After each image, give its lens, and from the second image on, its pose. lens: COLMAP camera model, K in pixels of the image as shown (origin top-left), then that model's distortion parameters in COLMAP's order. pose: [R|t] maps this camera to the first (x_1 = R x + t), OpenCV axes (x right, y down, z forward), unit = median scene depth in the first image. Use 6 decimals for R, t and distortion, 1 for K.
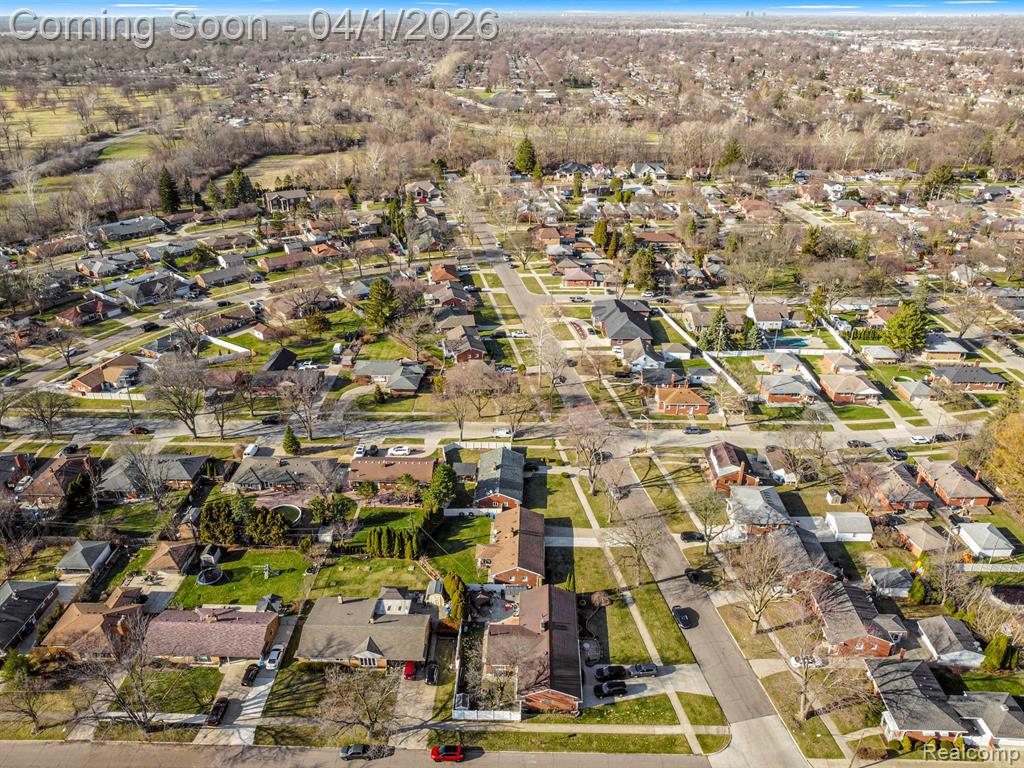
lens RADIAL K [[742.2, 0, 512.0], [0, 742.2, 384.0], [0, 0, 1]] dist [-0.027661, -0.000630]
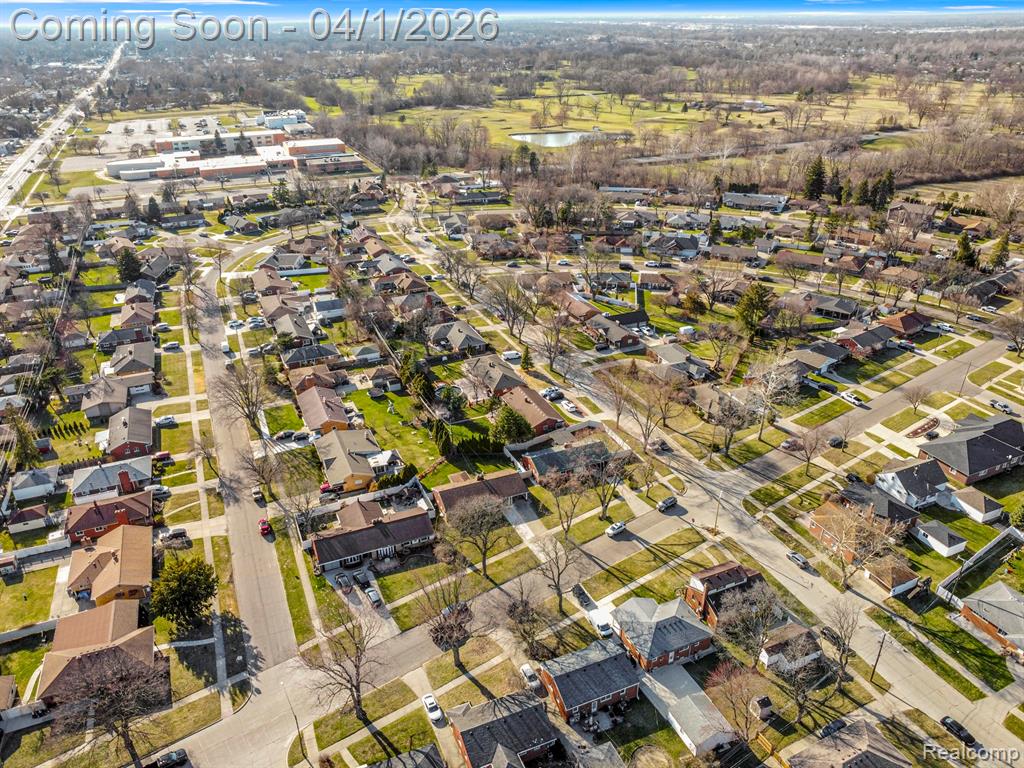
lens RADIAL K [[742.2, 0, 512.0], [0, 742.2, 384.0], [0, 0, 1]] dist [-0.027661, -0.000630]
pose [[0.424265, 0.408376, -0.808225, 0.619029], [-0.404308, 0.884061, 0.234459, -0.146303], [0.810268, 0.227300, 0.540186, 0.291592]]
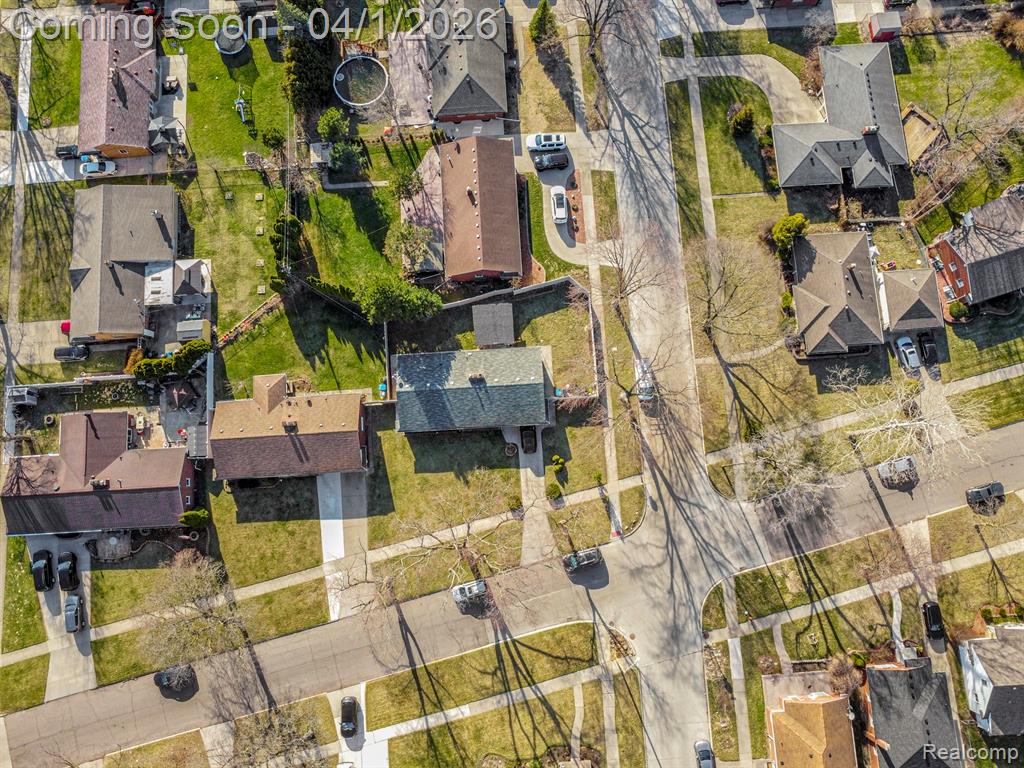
lens RADIAL K [[742.2, 0, 512.0], [0, 742.2, 384.0], [0, 0, 1]] dist [-0.027661, -0.000630]
pose [[0.094852, 0.982461, -0.160542, 0.063531], [-0.439461, 0.186029, 0.878788, -0.326619], [0.893240, -0.012803, 0.449398, 0.634780]]
